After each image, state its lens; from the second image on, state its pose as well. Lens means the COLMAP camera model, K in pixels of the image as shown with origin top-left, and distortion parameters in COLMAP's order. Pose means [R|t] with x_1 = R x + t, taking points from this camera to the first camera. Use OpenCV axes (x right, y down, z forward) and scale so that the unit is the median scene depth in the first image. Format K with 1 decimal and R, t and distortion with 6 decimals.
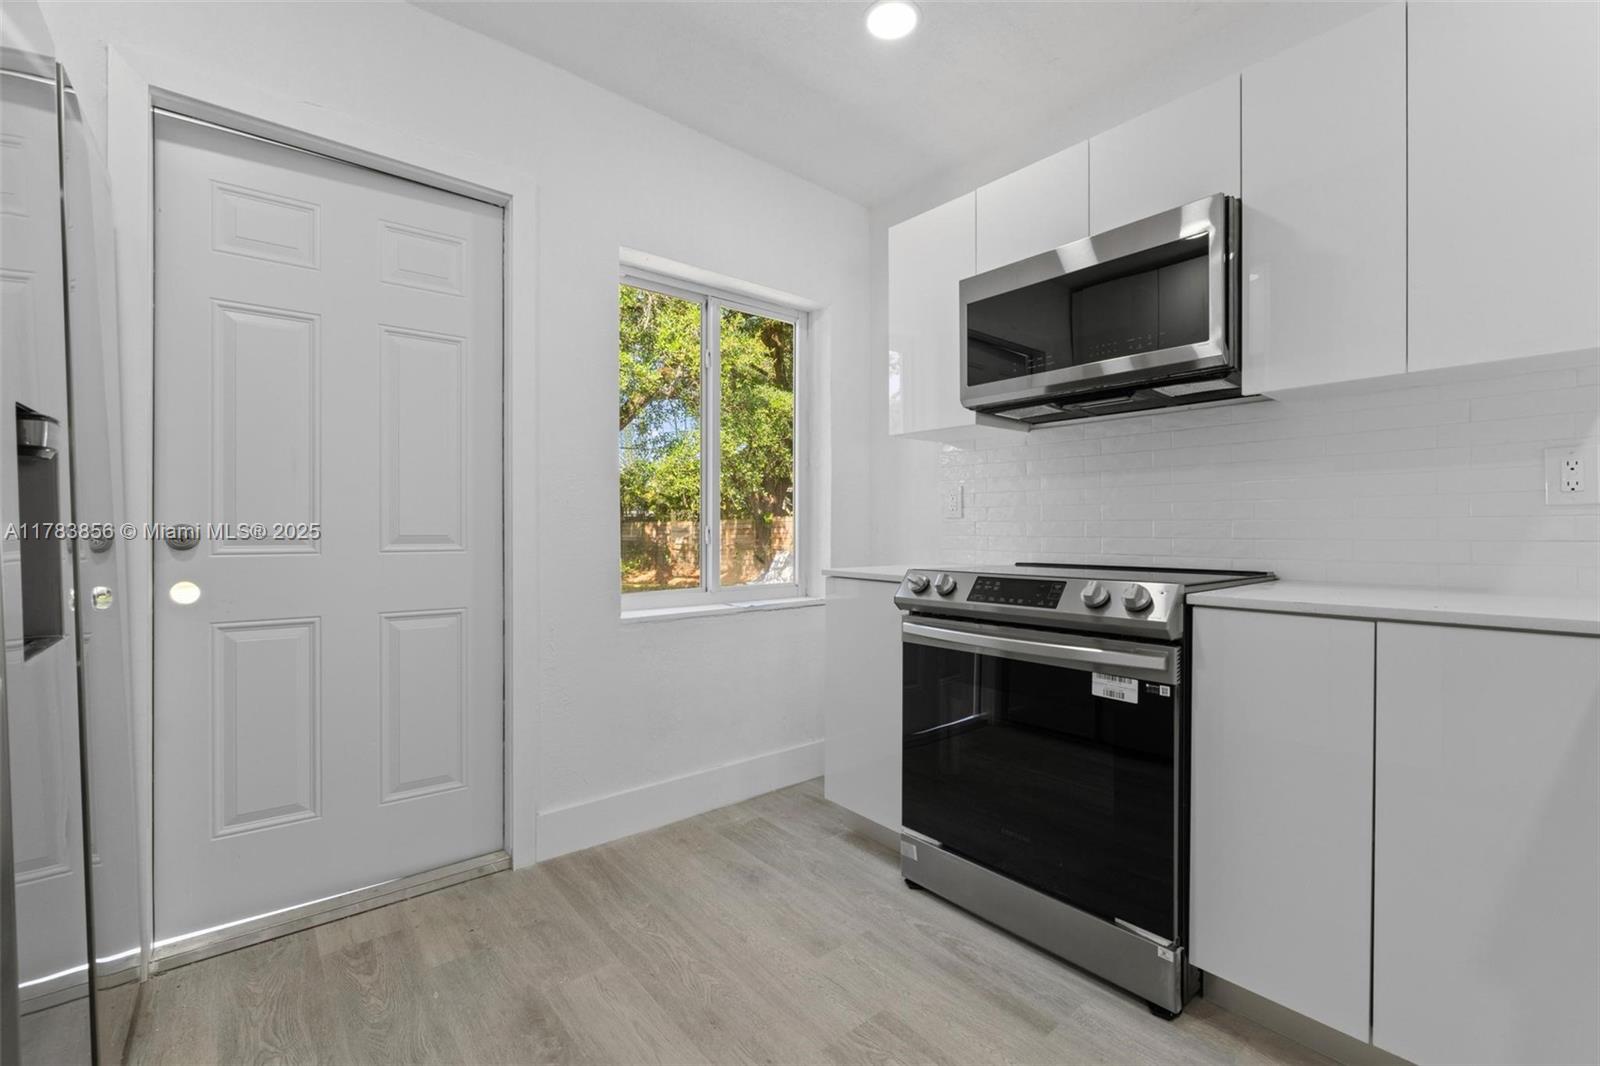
lens RADIAL K [[690.8, 0, 800.0], [0, 690.8, 533.0], [0, 0, 1]] dist [-0.003859, -0.000352]
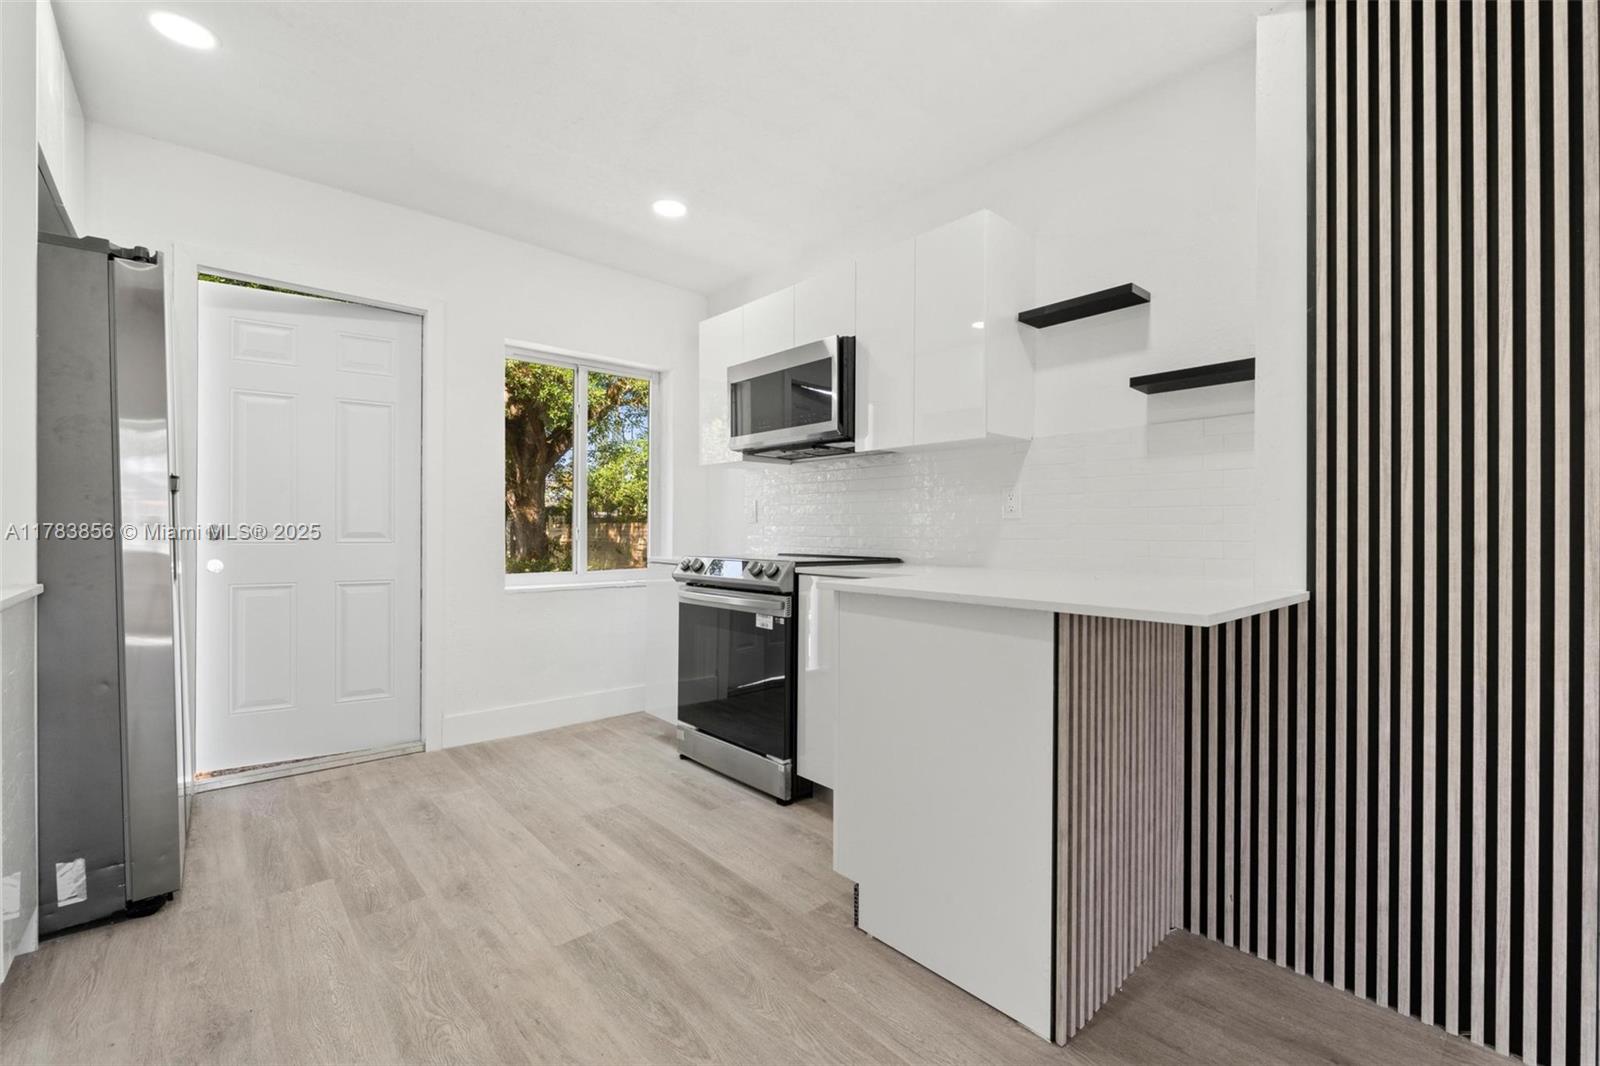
lens RADIAL K [[691.2, 0, 800.0], [0, 691.2, 533.0], [0, 0, 1]] dist [0.001055, 0.000258]
pose [[0.999549, 0.004072, 0.029747, 0.387505], [-0.004003, 0.999989, -0.002389, 0.002993], [-0.029757, 0.002269, 0.999555, -0.592062]]
